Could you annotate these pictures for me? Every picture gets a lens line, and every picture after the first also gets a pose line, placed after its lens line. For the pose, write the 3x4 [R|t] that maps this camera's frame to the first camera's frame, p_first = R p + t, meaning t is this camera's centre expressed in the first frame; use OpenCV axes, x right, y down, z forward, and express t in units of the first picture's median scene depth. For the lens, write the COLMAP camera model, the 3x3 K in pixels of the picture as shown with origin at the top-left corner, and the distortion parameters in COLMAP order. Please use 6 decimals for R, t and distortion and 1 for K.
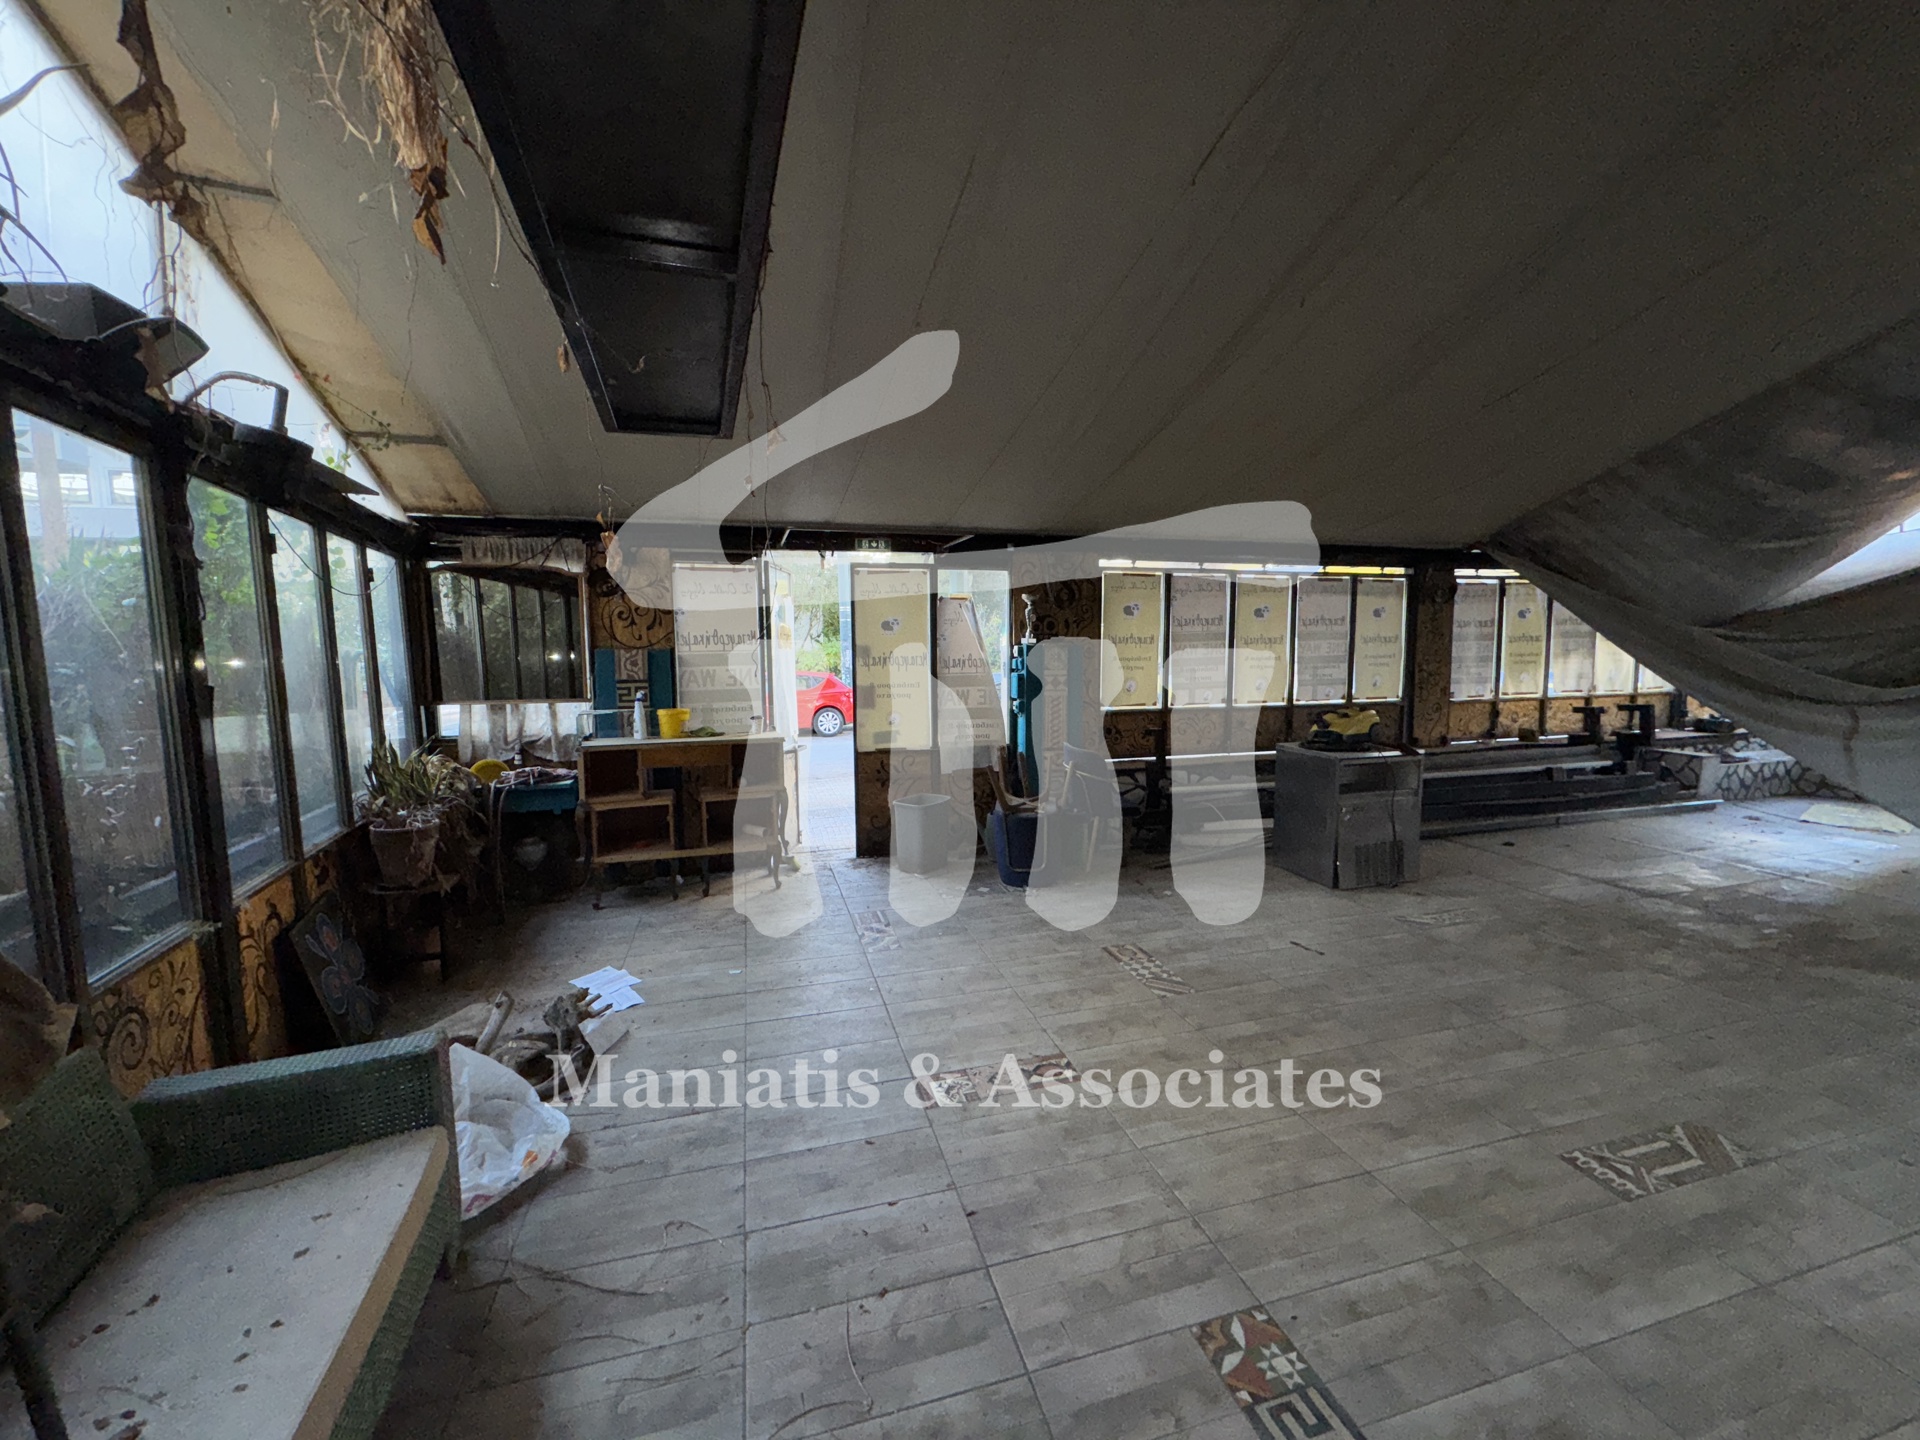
lens RADIAL K [[761.7, 0, 961.8], [0, 761.7, 720.9], [0, 0, 1]] dist [-0.001261, 0.000146]
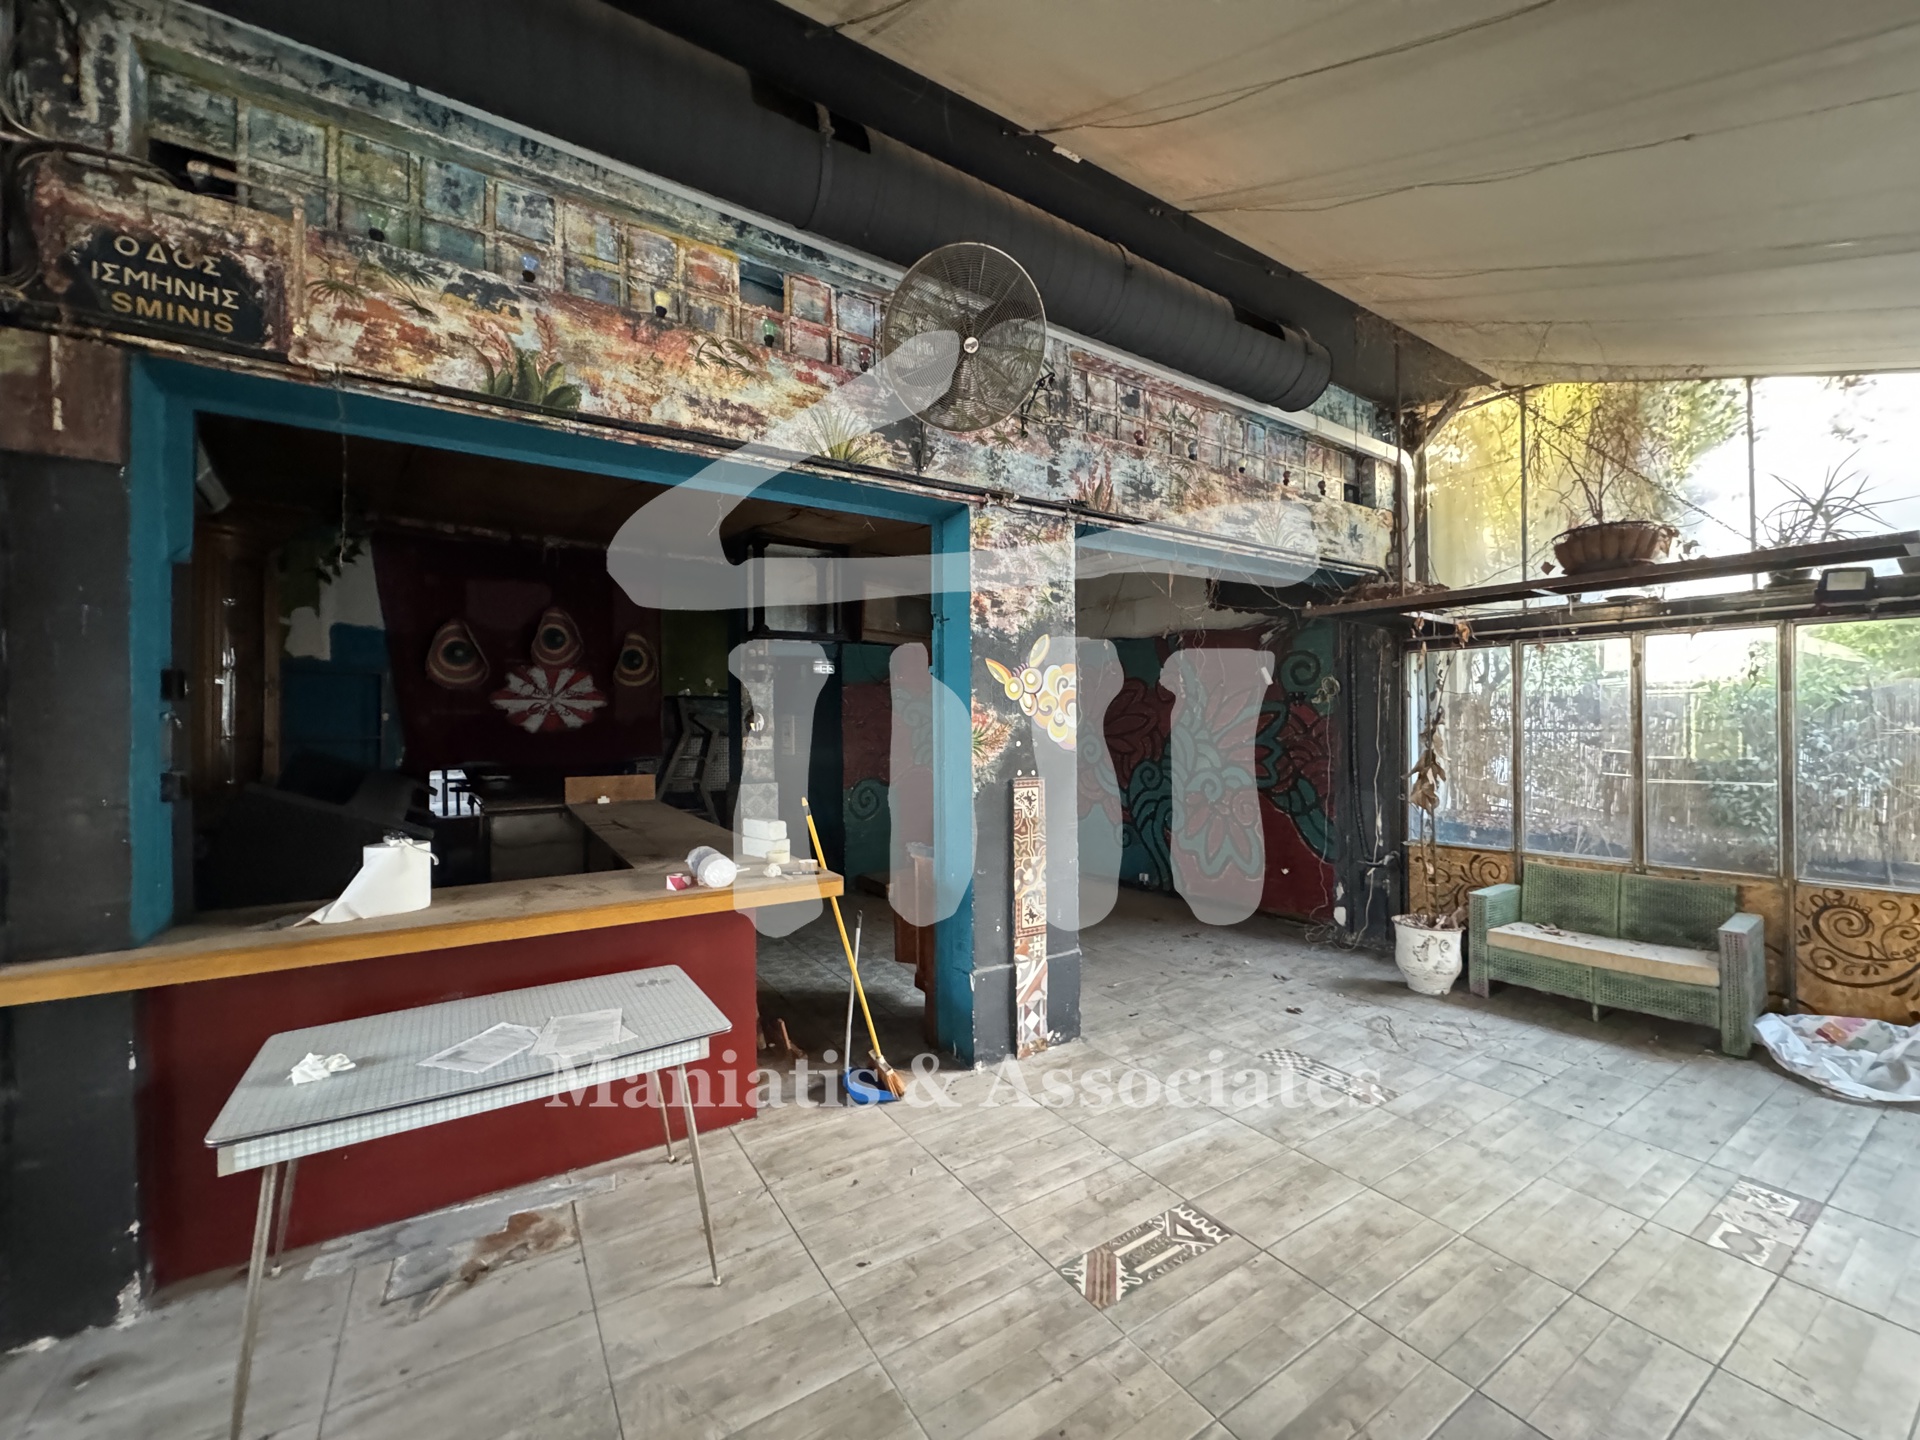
lens RADIAL K [[761.7, 0, 961.7], [0, 761.7, 721.3], [0, 0, 1]] dist [-0.001261, 0.000146]
pose [[-0.955624, 0.022273, -0.293747, 0.642474], [-0.005262, 0.995688, 0.092617, -0.104469], [0.294543, 0.090053, -0.951386, 0.816800]]
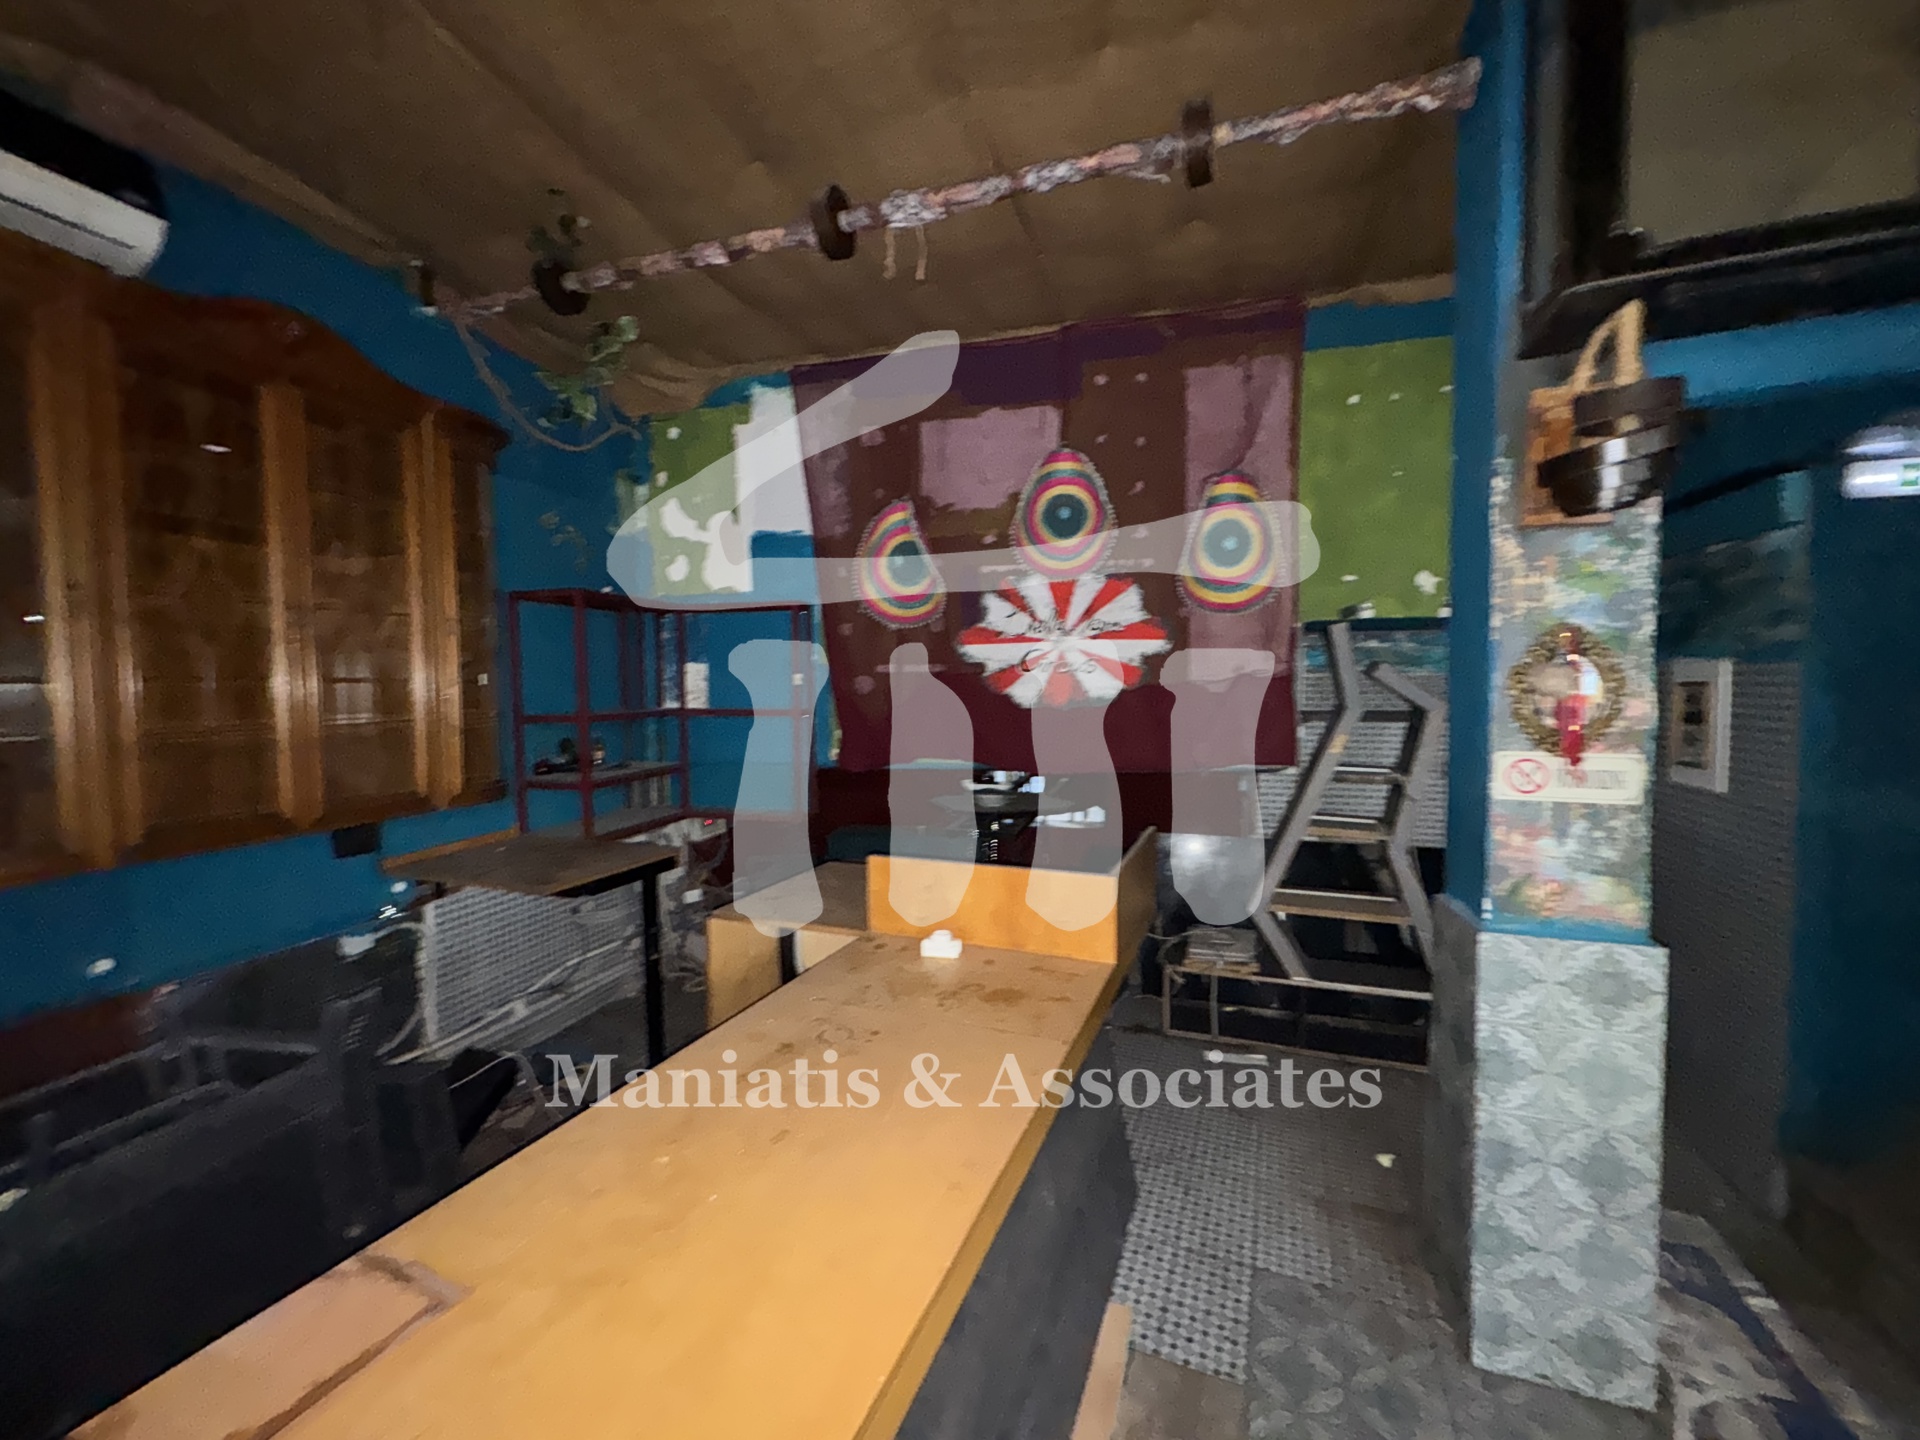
lens RADIAL K [[761.7, 0, 961.2], [0, 761.7, 720.6], [0, 0, 1]] dist [-0.001261, 0.000146]
pose [[-0.792349, -0.005169, 0.610046, 0.597100], [0.080817, 0.990262, 0.113359, -0.019467], [-0.604691, 0.139122, -0.784215, -0.192349]]
